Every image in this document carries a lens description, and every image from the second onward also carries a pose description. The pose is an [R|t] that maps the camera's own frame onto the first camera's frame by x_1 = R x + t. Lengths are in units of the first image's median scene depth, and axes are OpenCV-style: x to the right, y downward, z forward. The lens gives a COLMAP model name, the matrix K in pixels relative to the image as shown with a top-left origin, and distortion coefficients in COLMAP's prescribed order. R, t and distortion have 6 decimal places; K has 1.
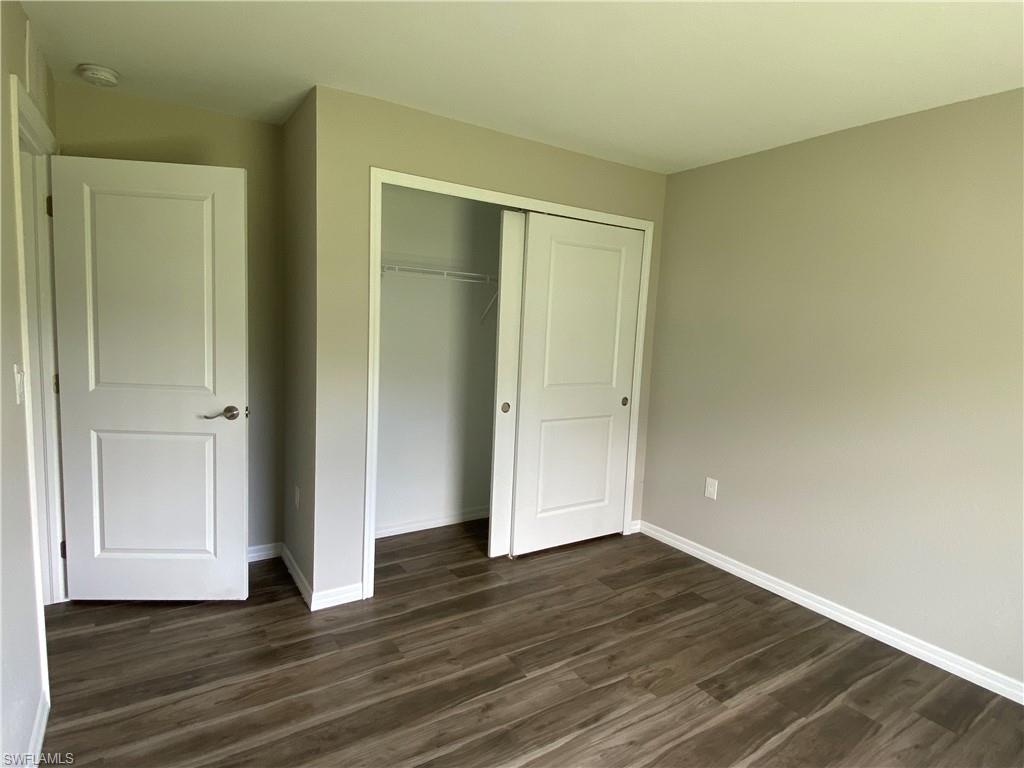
lens RADIAL K [[549.4, 0, 512.0], [0, 549.4, 384.0], [0, 0, 1]] dist [0.000532, -0.000078]
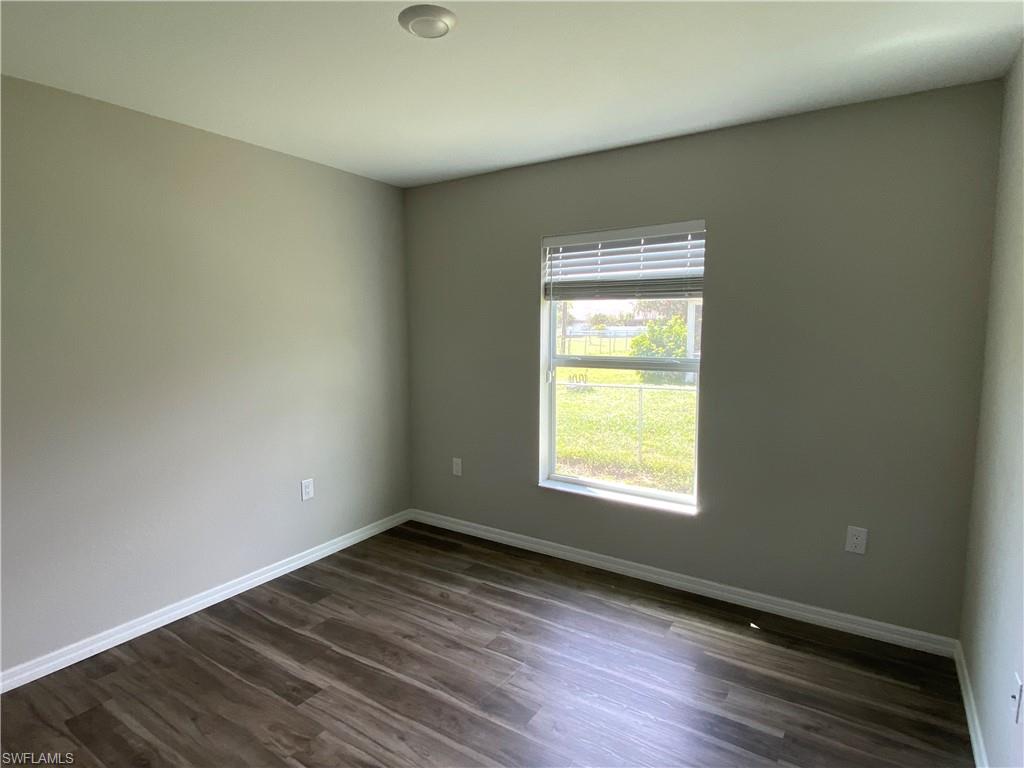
lens RADIAL K [[549.4, 0, 512.0], [0, 549.4, 384.0], [0, 0, 1]] dist [0.000532, -0.000078]
pose [[-0.406184, -0.133452, 0.903994, -0.584423], [0.081666, 0.980018, 0.181369, -0.135783], [-0.910135, 0.147495, -0.387169, 0.921468]]
